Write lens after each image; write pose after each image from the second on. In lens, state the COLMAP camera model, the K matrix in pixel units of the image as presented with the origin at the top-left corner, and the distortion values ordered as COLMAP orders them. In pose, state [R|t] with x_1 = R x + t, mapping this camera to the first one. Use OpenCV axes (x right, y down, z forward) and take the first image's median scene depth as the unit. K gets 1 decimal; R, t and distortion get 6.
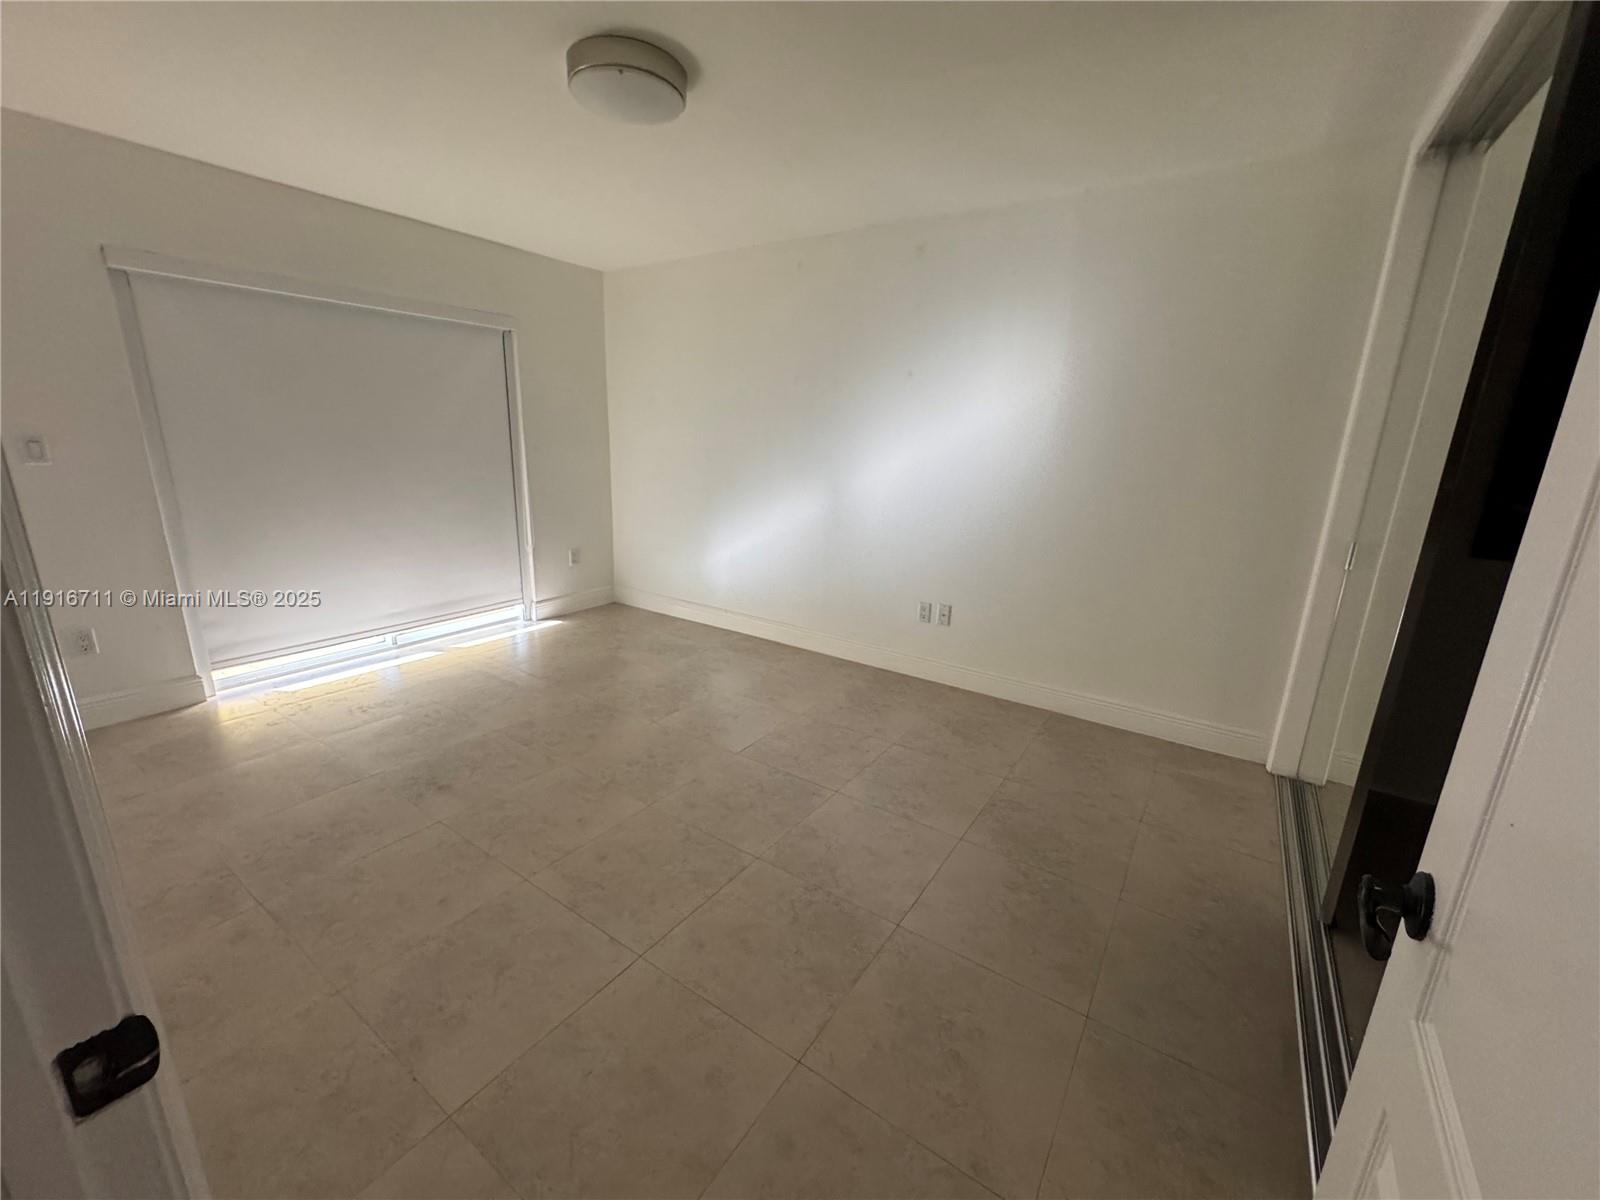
lens RADIAL K [[638.0, 0, 804.1], [0, 638.0, 602.7], [0, 0, 1]] dist [-0.002241, 0.000142]
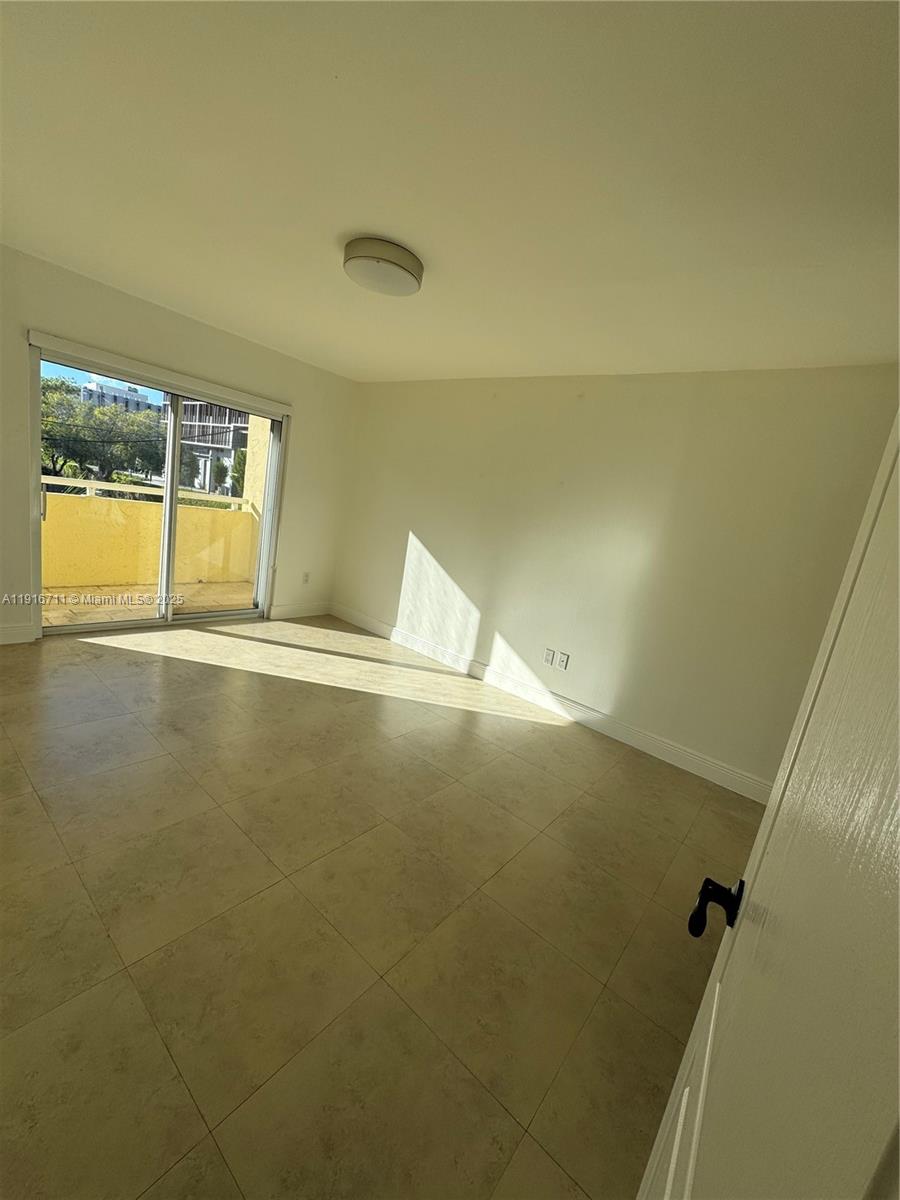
lens RADIAL K [[478.5, 0, 451.5], [0, 478.5, 601.4], [0, 0, 1]] dist [-0.002241, 0.000142]
pose [[0.987266, 0.146927, -0.060975, 0.061499], [-0.150516, 0.986837, -0.059148, -0.019224], [0.051482, 0.067572, 0.996385, -0.038490]]
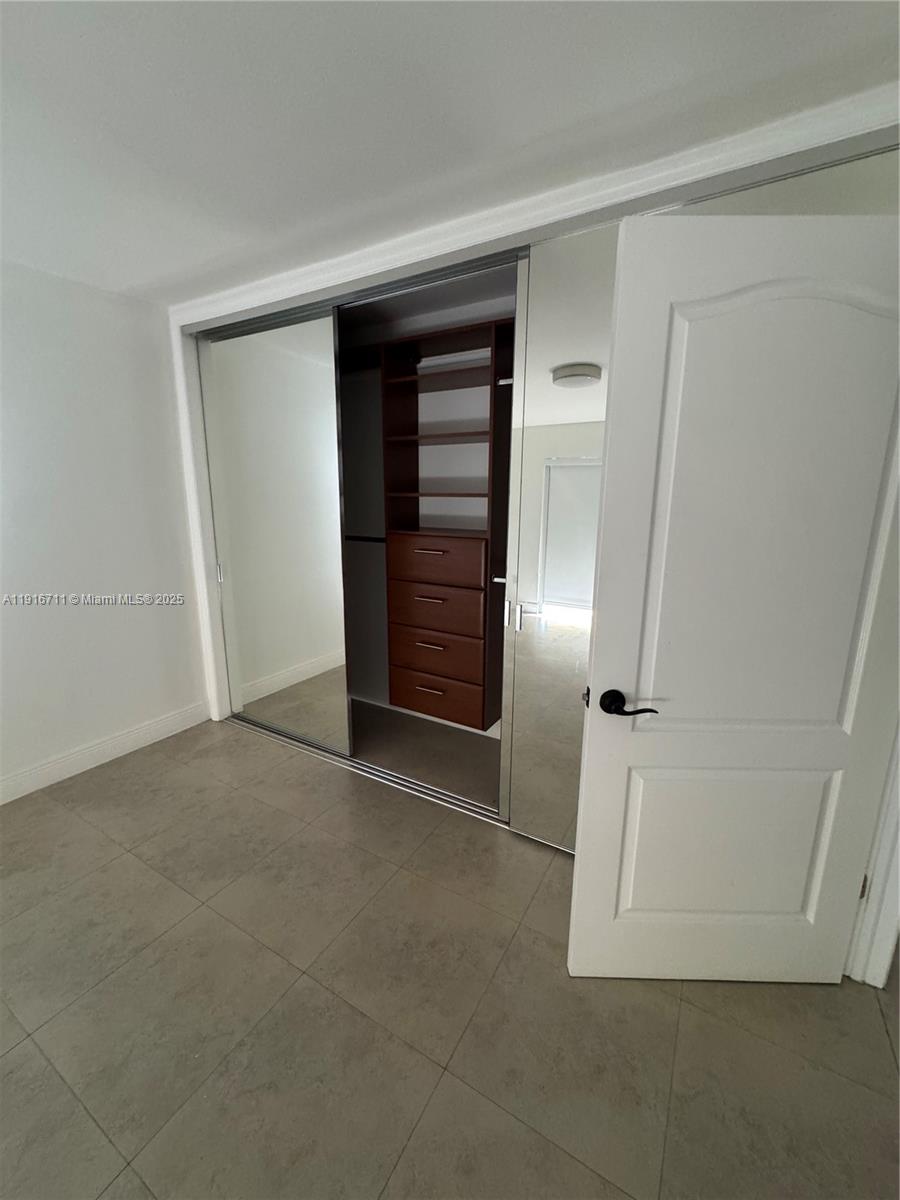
lens RADIAL K [[478.5, 0, 448.4], [0, 478.5, 599.4], [0, 0, 1]] dist [-0.002241, 0.000142]
pose [[-0.063177, -0.234168, 0.970141, -0.479509], [0.241219, 0.939679, 0.242523, -0.211833], [-0.968412, 0.249339, -0.002880, 0.580482]]
